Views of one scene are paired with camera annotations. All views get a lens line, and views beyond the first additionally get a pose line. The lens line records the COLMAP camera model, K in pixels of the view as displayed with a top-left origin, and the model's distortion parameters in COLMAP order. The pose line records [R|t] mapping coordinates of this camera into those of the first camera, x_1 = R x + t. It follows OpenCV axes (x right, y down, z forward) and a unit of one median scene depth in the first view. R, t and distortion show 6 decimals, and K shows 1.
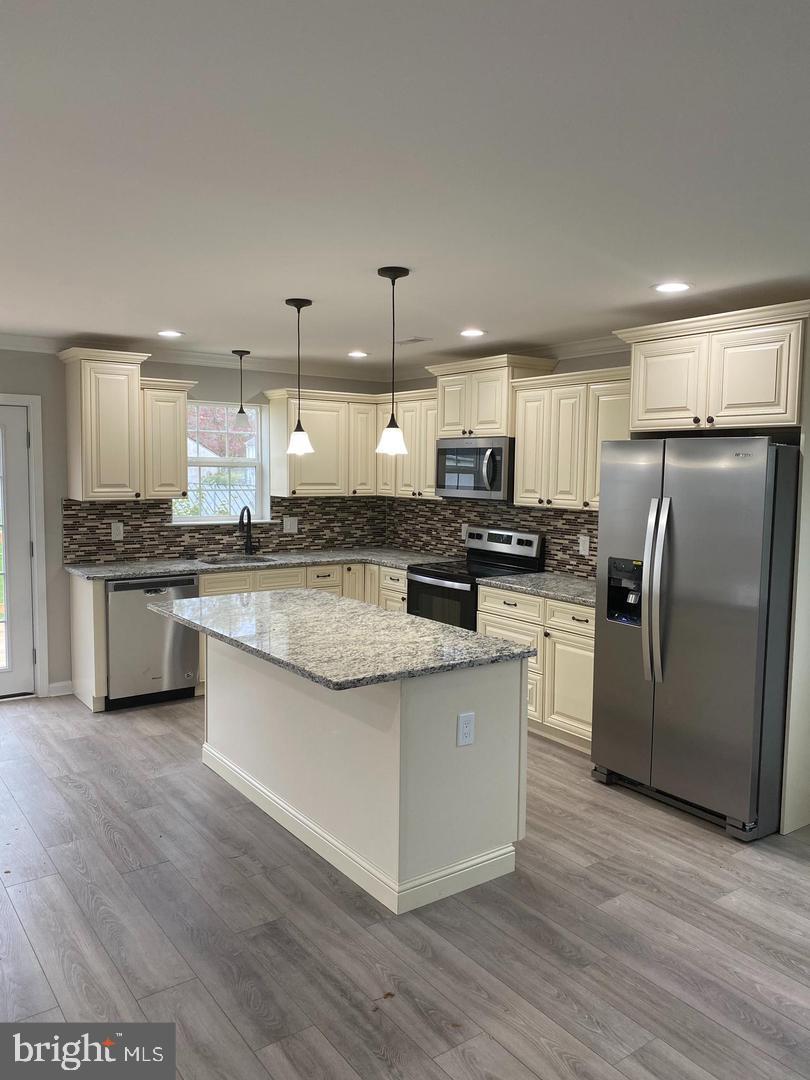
lens RADIAL K [[817.7, 0, 407.0], [0, 817.7, 541.2], [0, 0, 1]] dist [-0.007197, -0.003599]
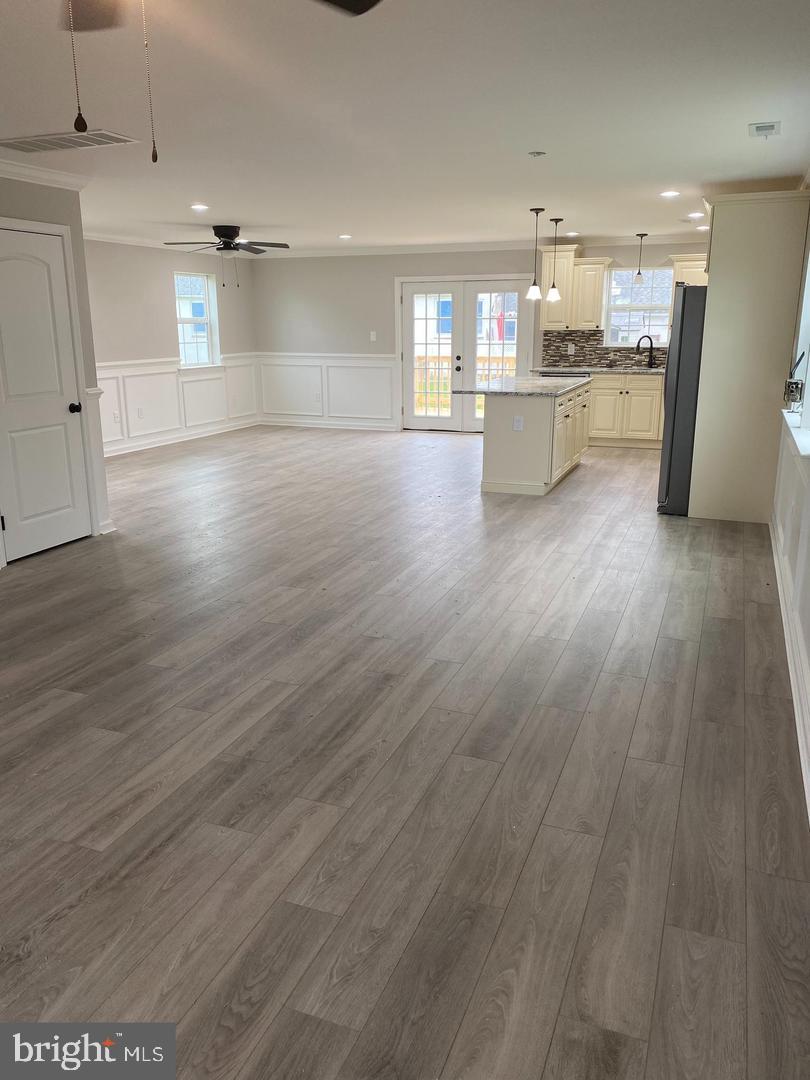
lens RADIAL K [[817.7, 0, 403.4], [0, 817.7, 540.5], [0, 0, 1]] dist [-0.007197, -0.003599]
pose [[0.529330, 0.202494, -0.823897, 0.992603], [-0.063439, 0.977828, 0.199569, 0.062680], [0.846041, -0.053370, 0.530440, -0.265797]]
